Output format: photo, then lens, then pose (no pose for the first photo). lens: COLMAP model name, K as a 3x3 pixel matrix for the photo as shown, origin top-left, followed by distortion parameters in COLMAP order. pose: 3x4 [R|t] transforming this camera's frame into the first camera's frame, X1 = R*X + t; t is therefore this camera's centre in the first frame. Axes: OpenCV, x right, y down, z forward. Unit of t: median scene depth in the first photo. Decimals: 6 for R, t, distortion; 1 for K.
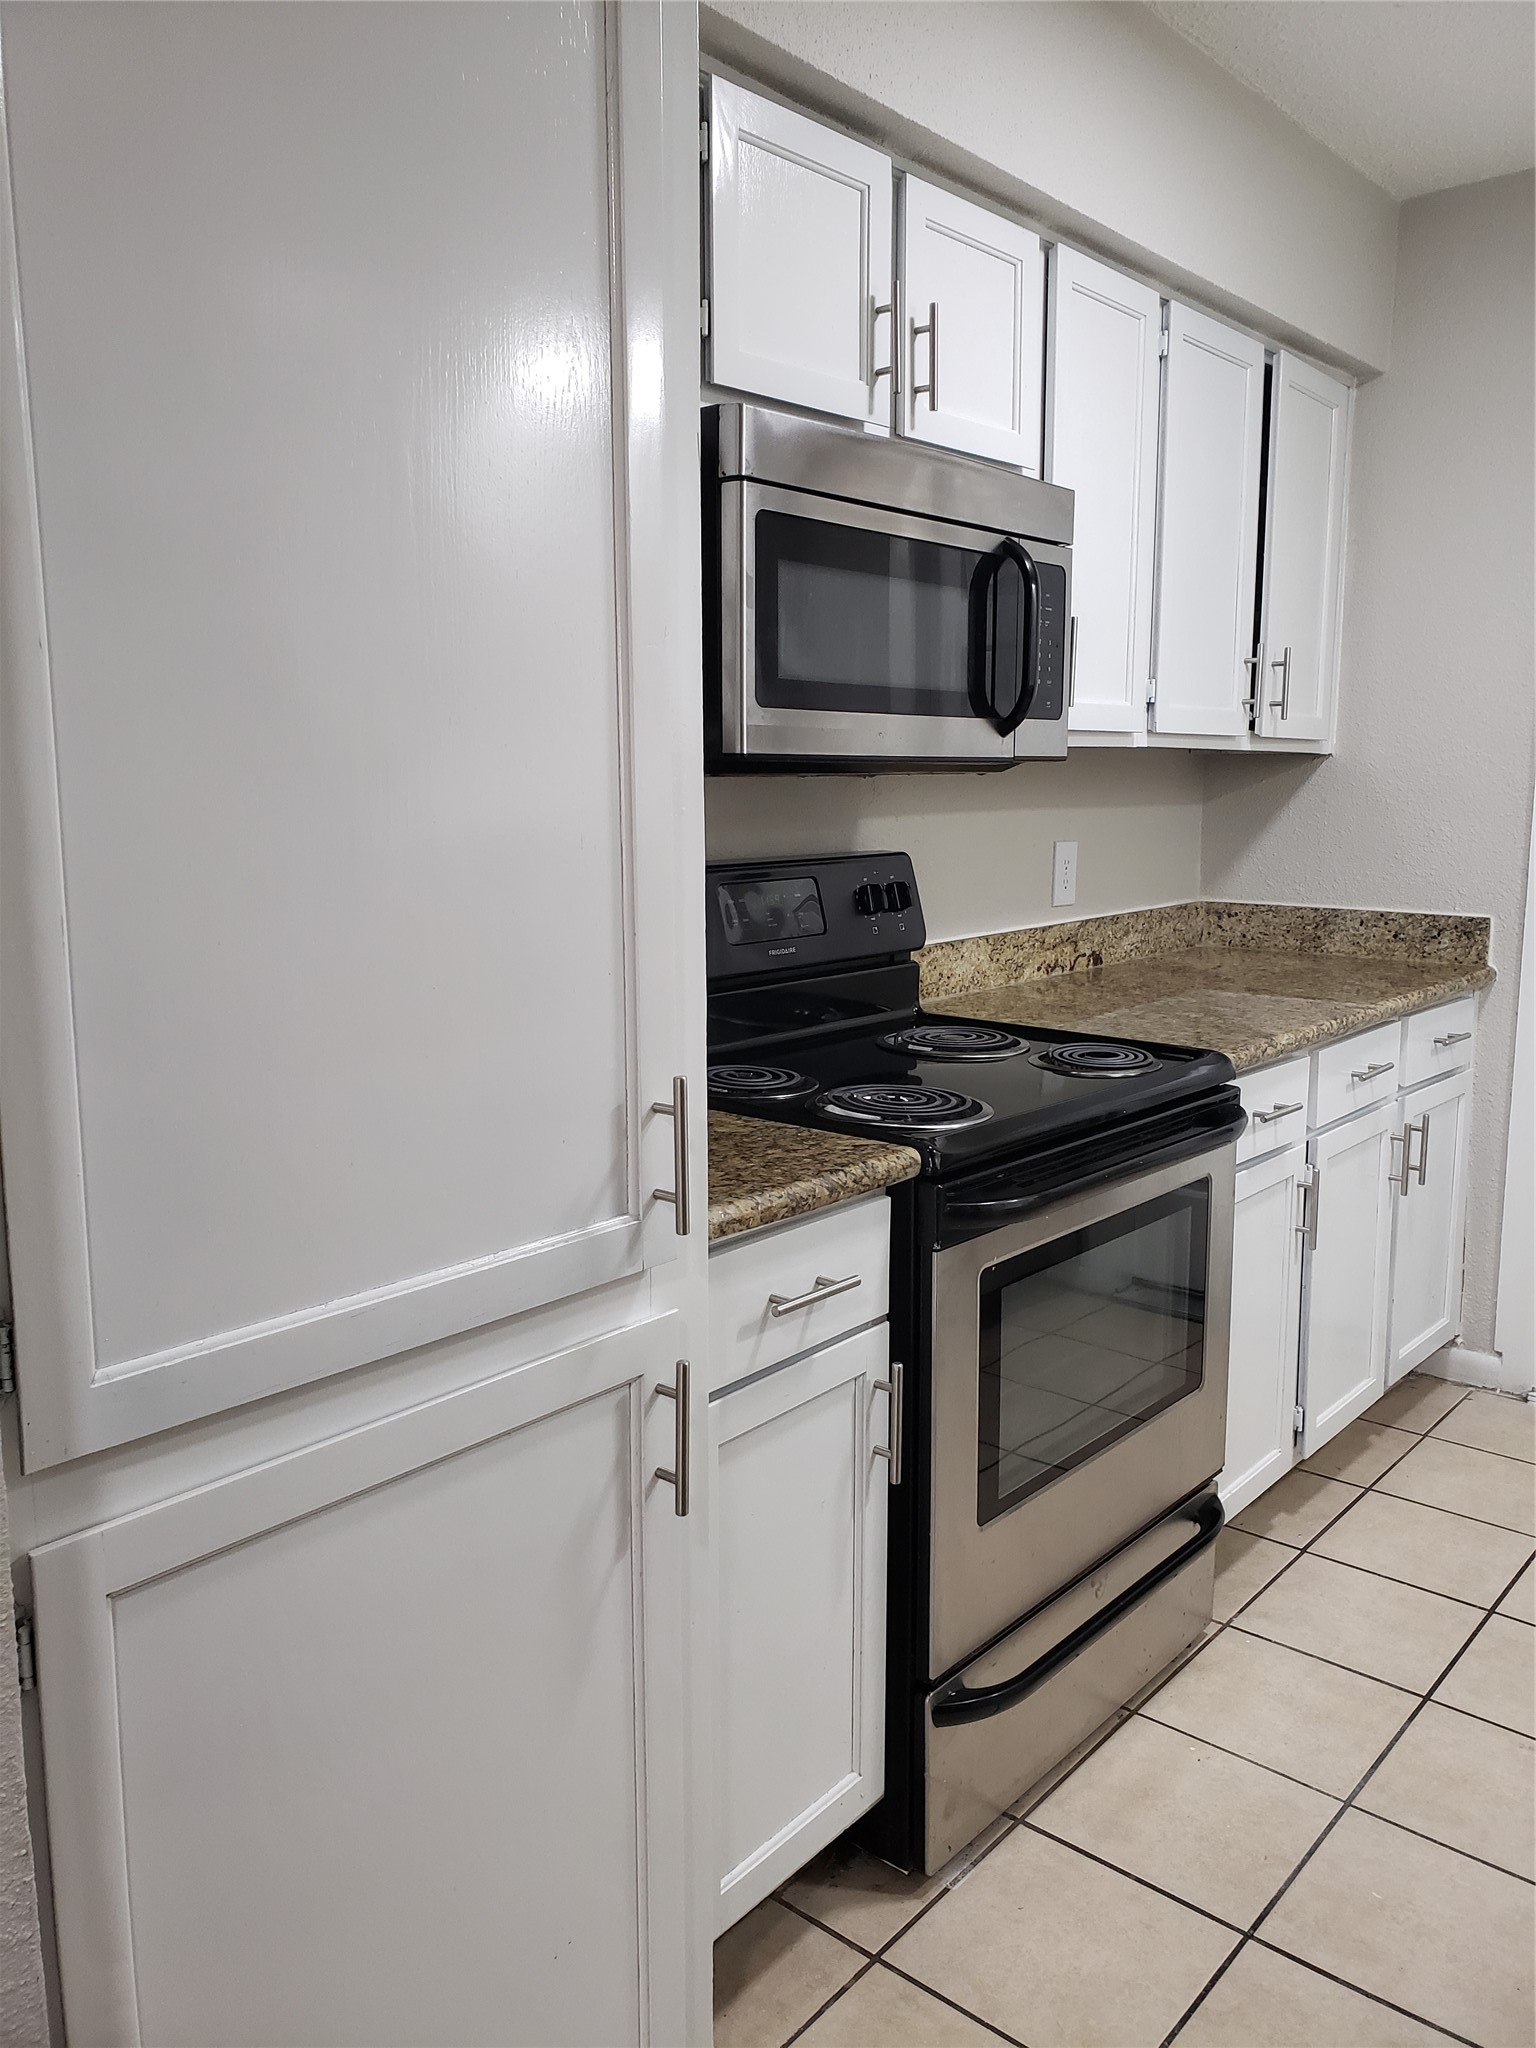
lens RADIAL K [[1583.4, 0, 782.2], [0, 1583.4, 1003.0], [0, 0, 1]] dist [-0.000387, 0.029183]
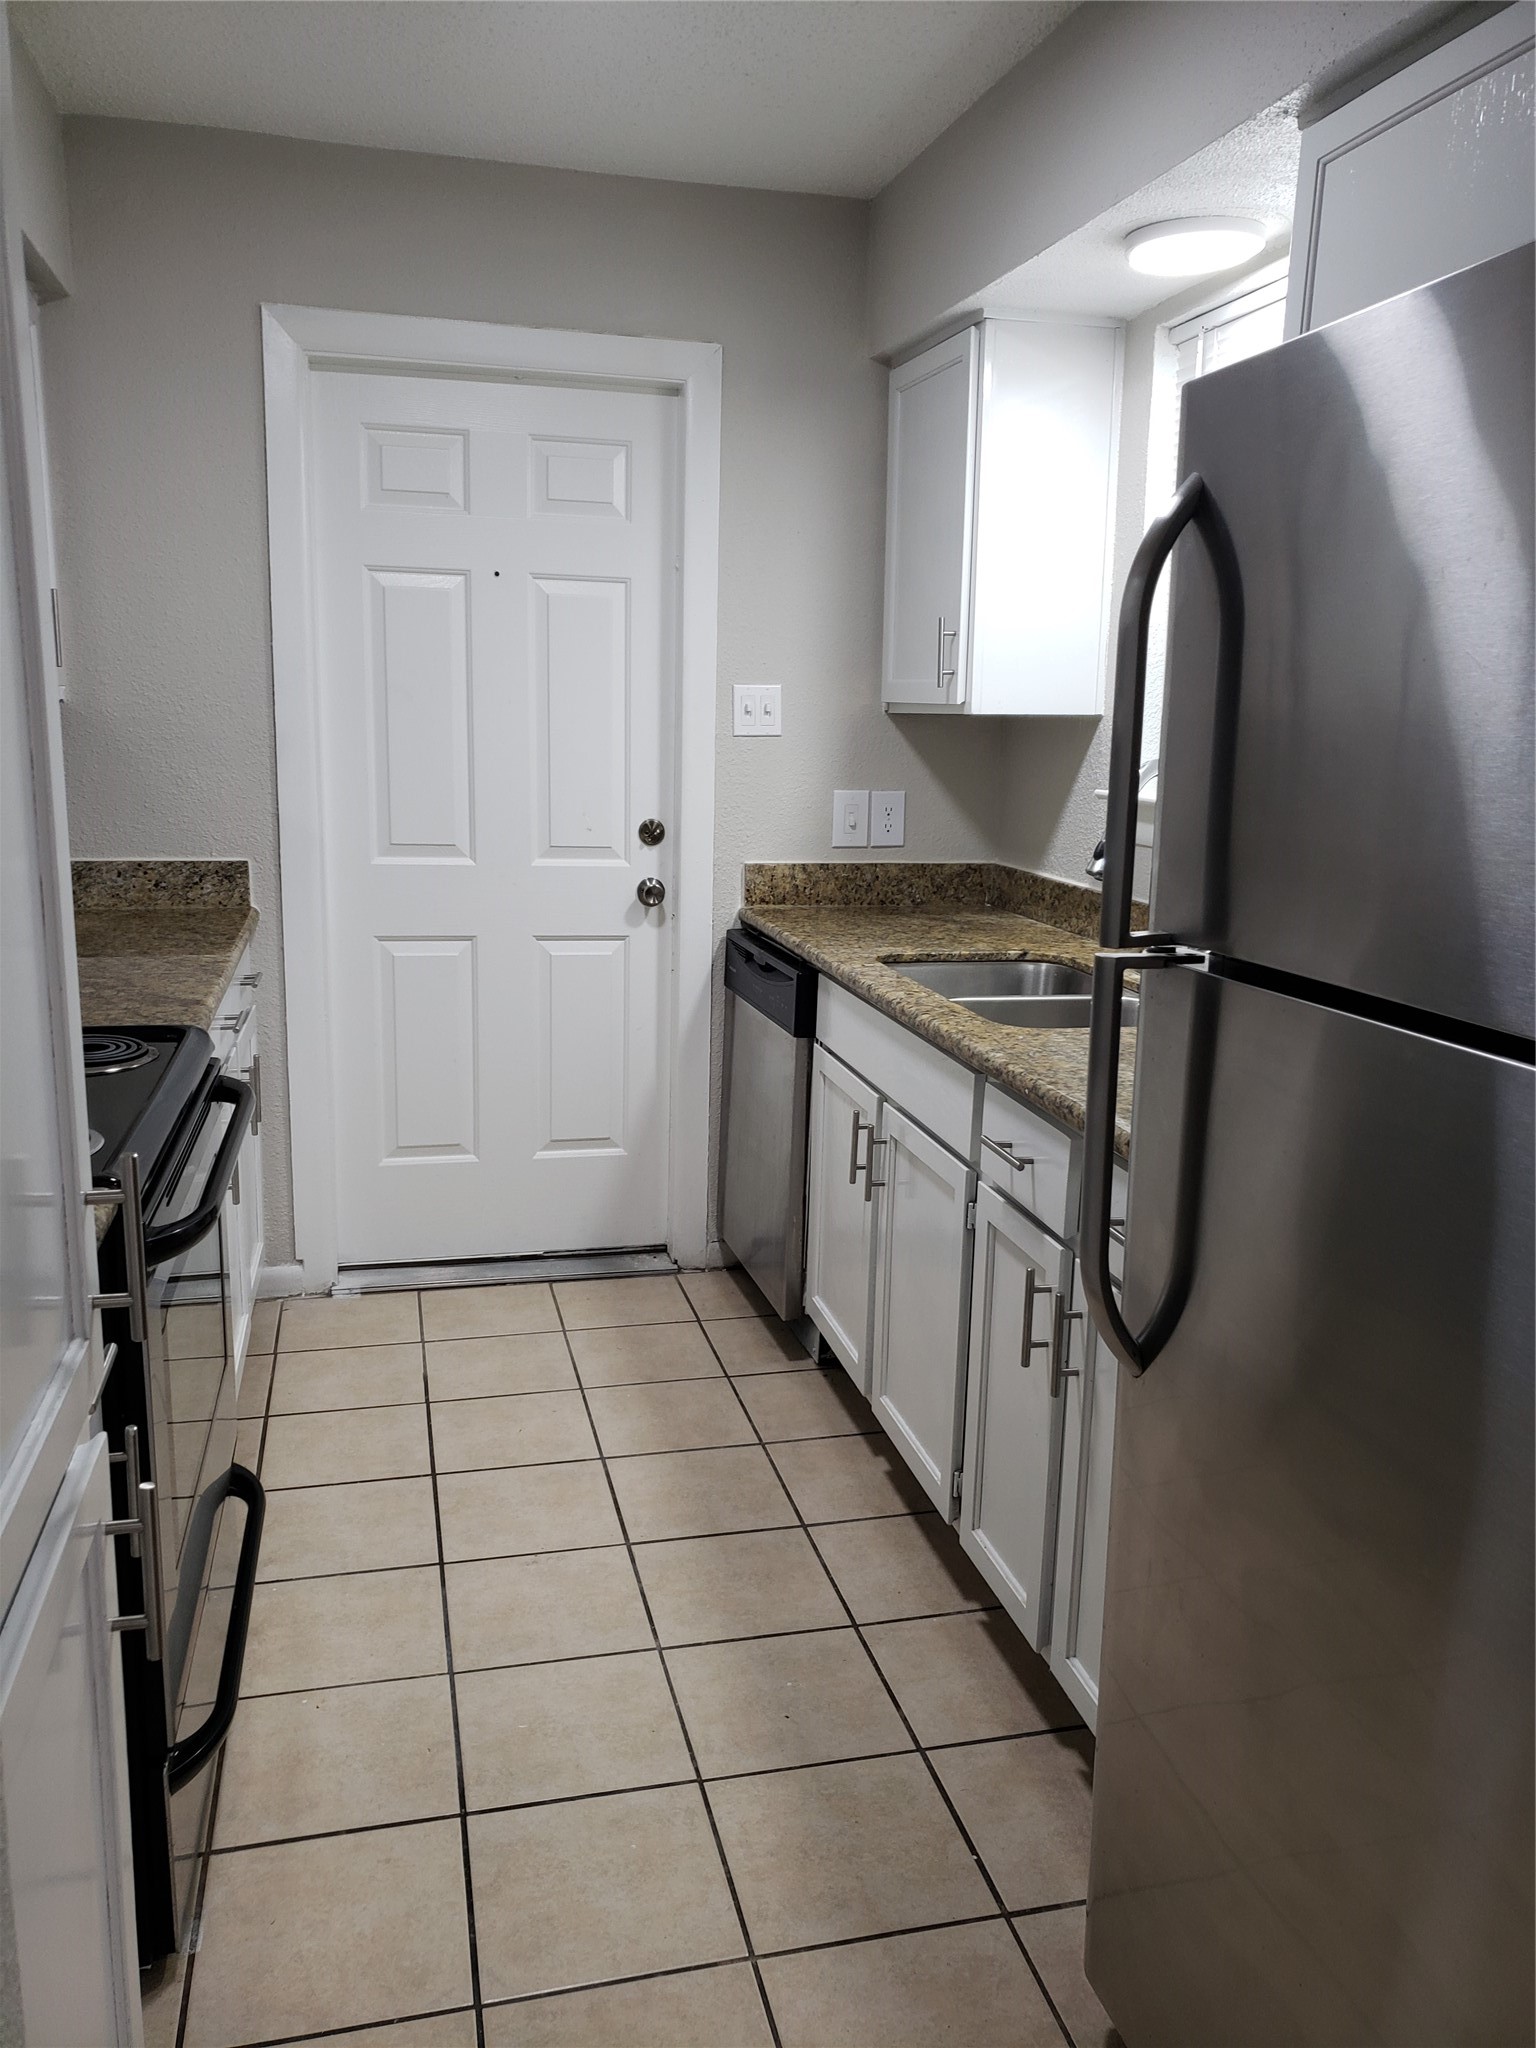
lens RADIAL K [[1583.4, 0, 784.7], [0, 1583.4, 1037.0], [0, 0, 1]] dist [-0.000387, 0.029183]
pose [[0.588909, -0.155890, 0.793022, -0.195127], [0.095488, 0.987769, 0.123262, -0.033820], [-0.802539, 0.003134, 0.596592, 0.085603]]
